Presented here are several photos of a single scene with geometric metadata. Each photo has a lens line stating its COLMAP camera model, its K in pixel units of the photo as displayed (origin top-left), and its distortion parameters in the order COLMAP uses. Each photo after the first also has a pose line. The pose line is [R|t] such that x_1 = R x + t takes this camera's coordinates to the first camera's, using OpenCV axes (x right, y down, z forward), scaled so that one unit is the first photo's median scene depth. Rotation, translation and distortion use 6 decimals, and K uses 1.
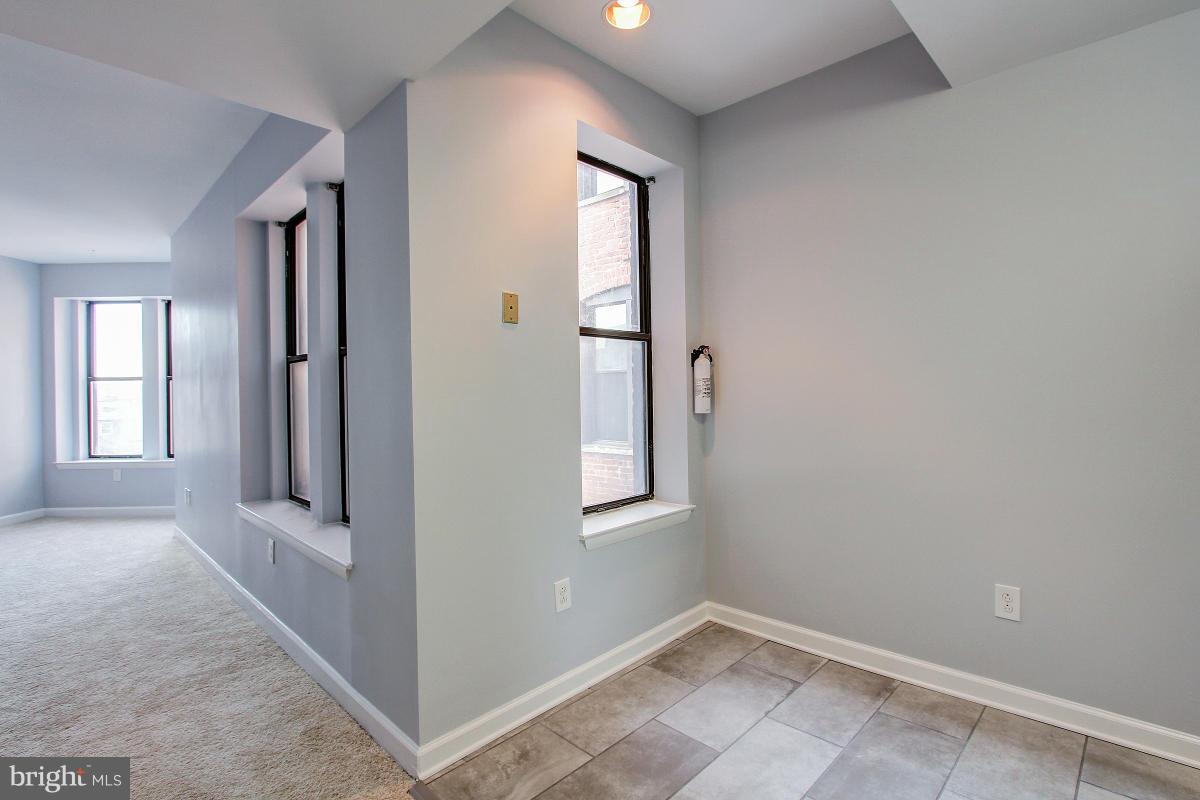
lens RADIAL K [[581.2, 0, 601.1], [0, 581.2, 389.6], [0, 0, 1]] dist [-0.003257, 0.000681]
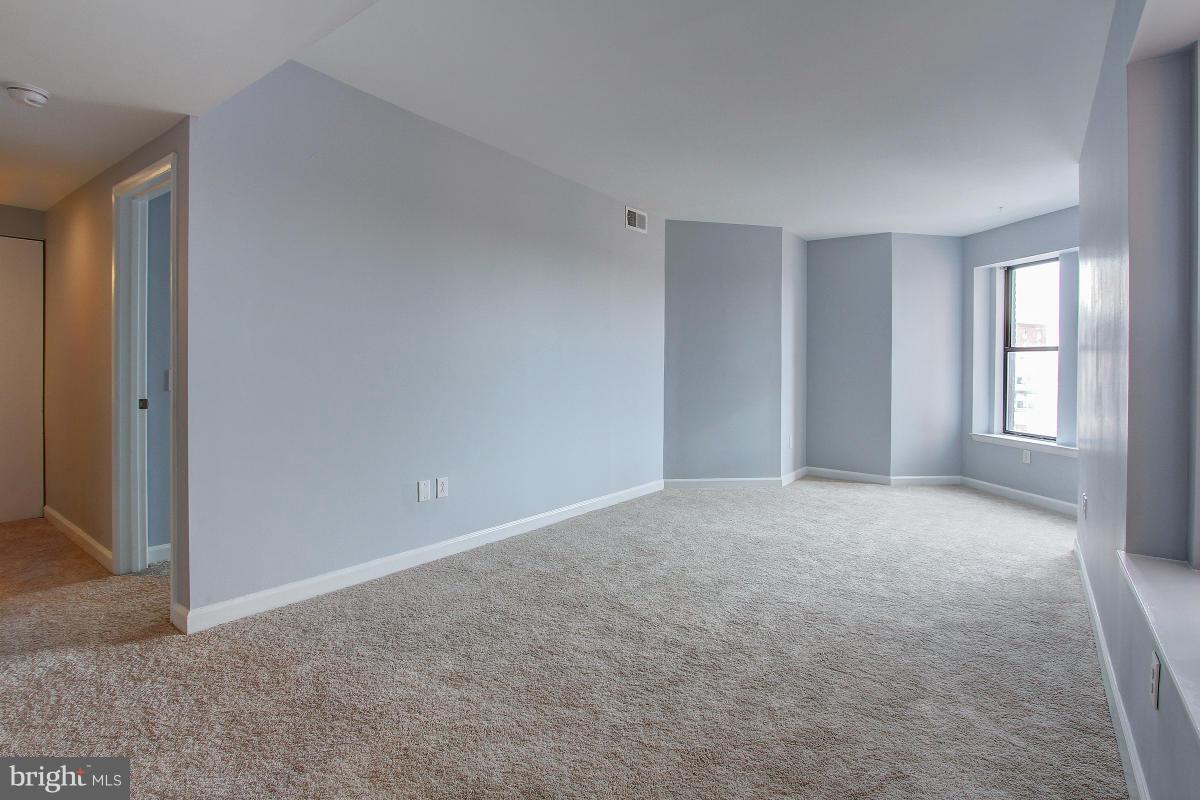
lens RADIAL K [[558.5, 0, 602.6], [0, 558.5, 357.4], [0, 0, 1]] dist [-0.001758, -0.000079]
pose [[0.142740, 0.004216, -0.989751, -0.080156], [-0.016307, 0.999865, 0.001908, 0.003875], [0.989626, 0.015868, 0.142789, 0.226057]]
